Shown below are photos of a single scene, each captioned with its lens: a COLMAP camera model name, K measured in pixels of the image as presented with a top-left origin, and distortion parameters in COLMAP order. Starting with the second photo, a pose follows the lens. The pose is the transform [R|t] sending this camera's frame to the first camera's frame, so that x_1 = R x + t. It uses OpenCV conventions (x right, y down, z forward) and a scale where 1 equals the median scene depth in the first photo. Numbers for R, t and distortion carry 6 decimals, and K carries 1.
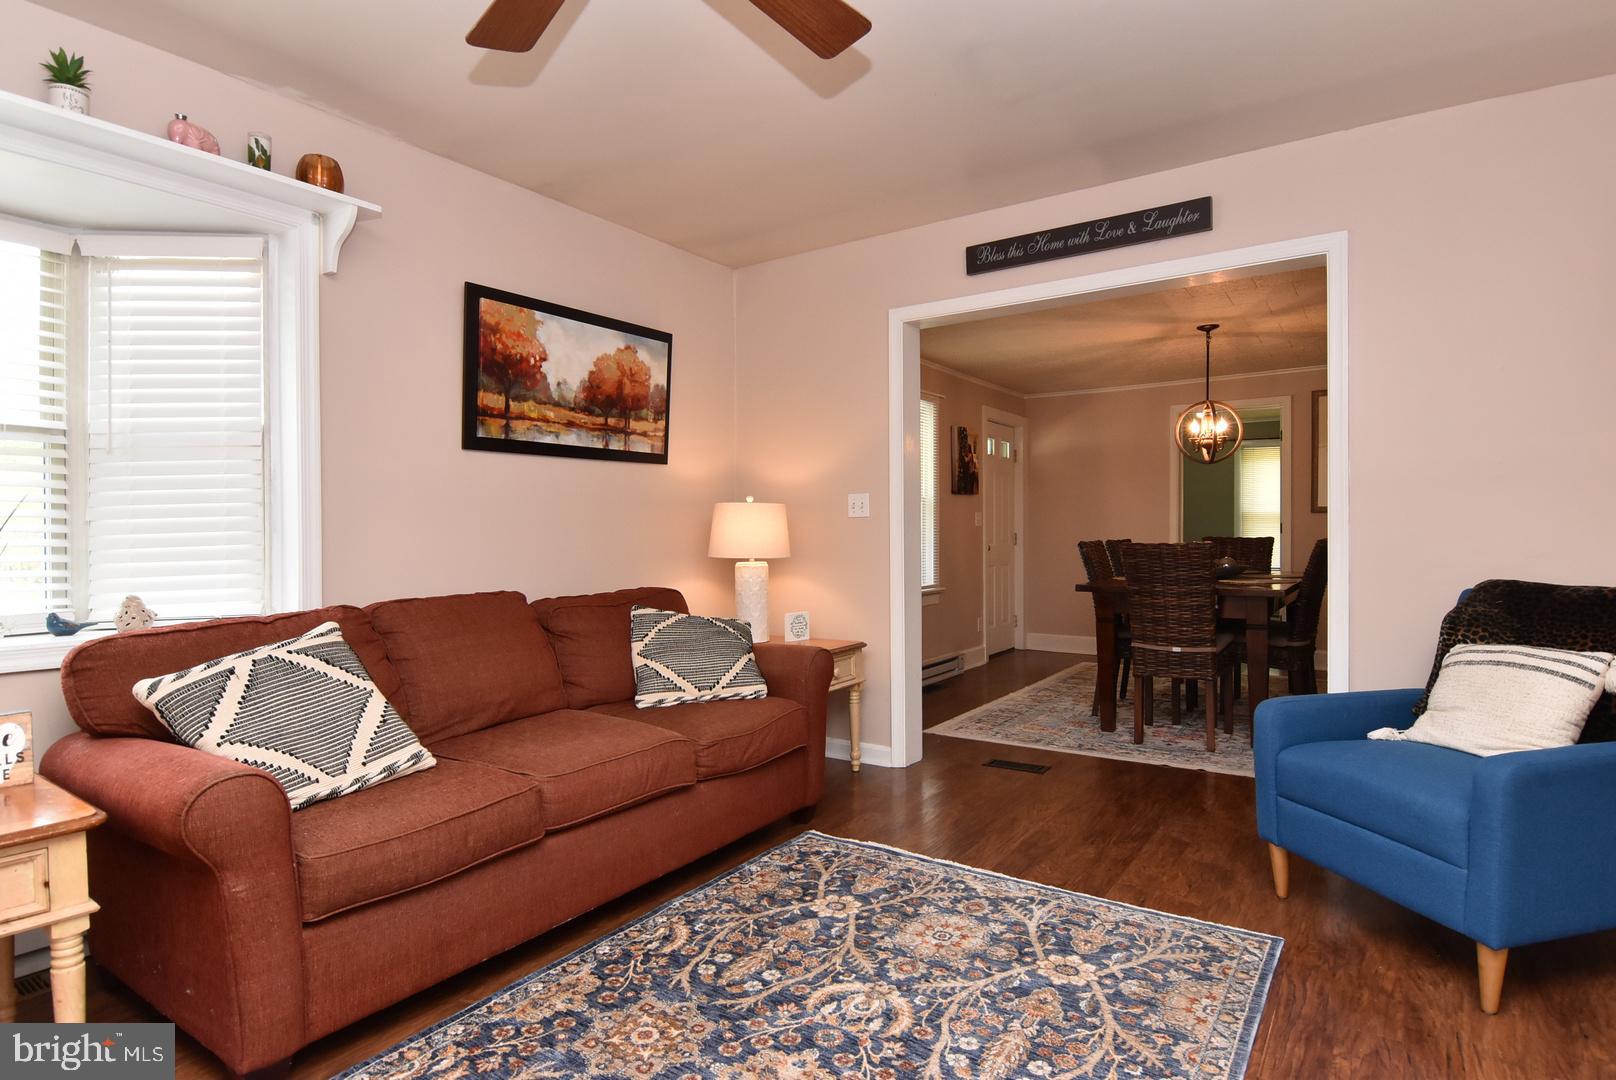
lens RADIAL K [[860.5, 0, 812.7], [0, 860.5, 540.6], [0, 0, 1]] dist [0.004273, -0.020911]
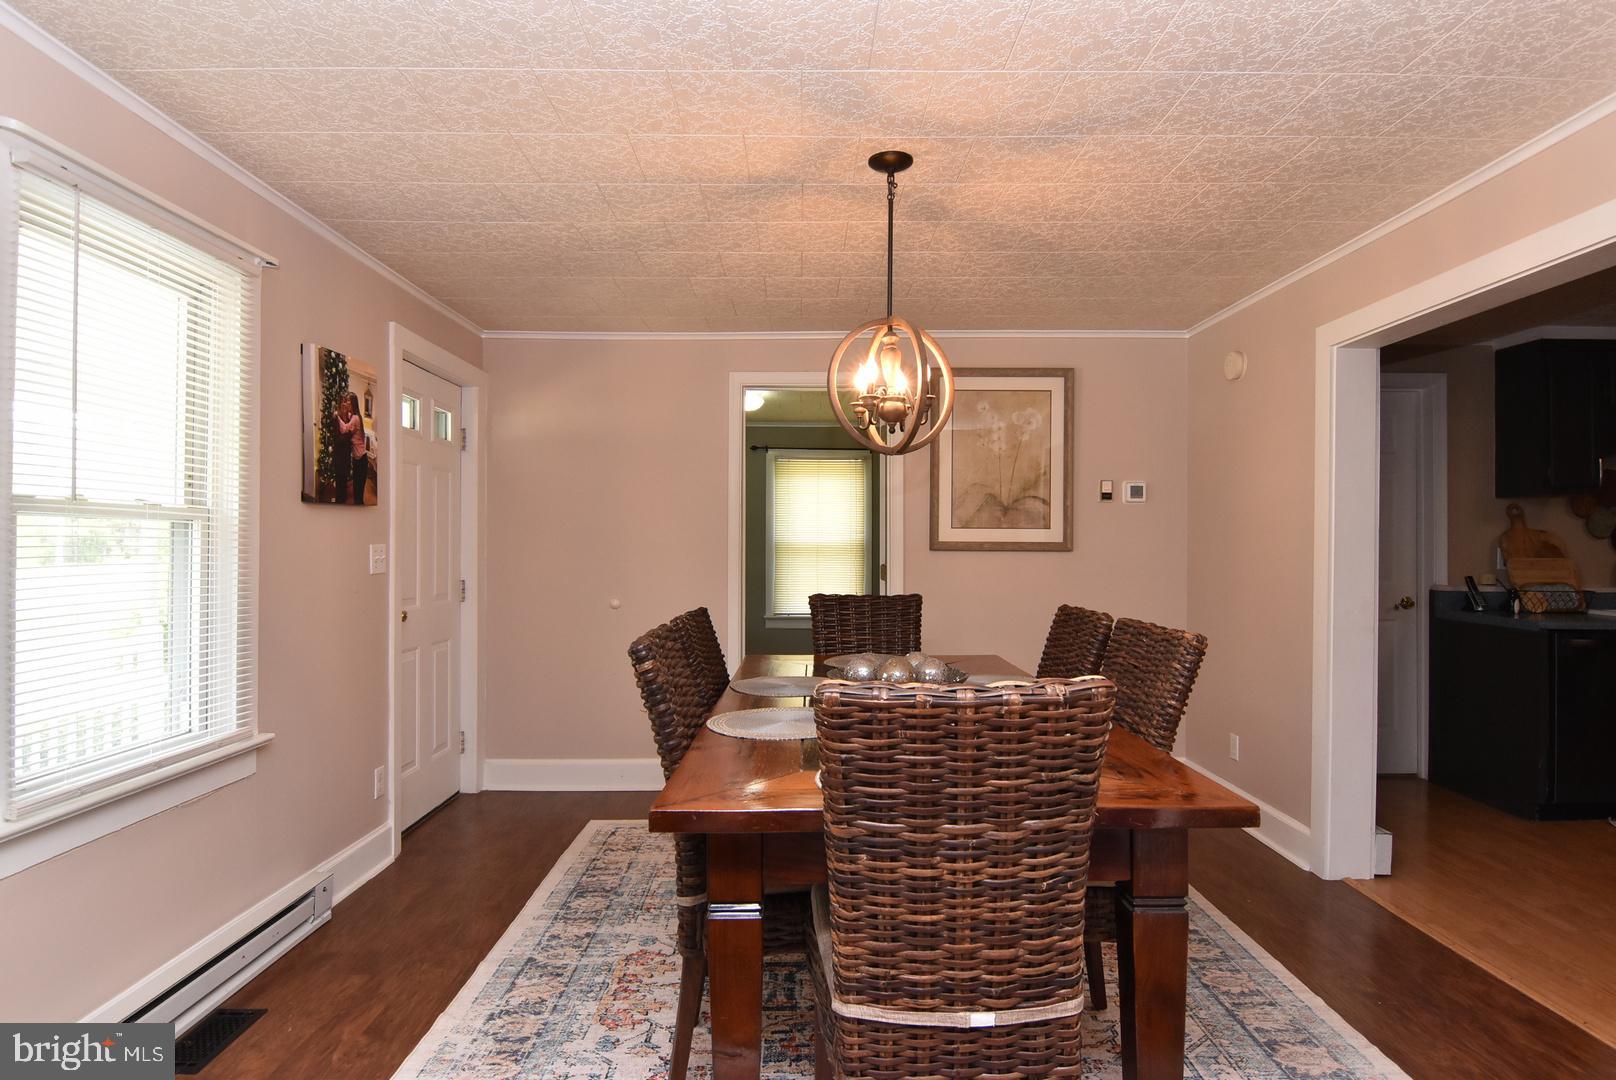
lens RADIAL K [[860.5, 0, 812.7], [0, 860.5, 540.6], [0, 0, 1]] dist [0.004273, -0.020911]
pose [[0.821099, 0.010353, 0.570691, 0.120512], [0.001607, 0.999790, -0.020449, -0.025037], [-0.570783, 0.017708, 0.820910, 0.481547]]
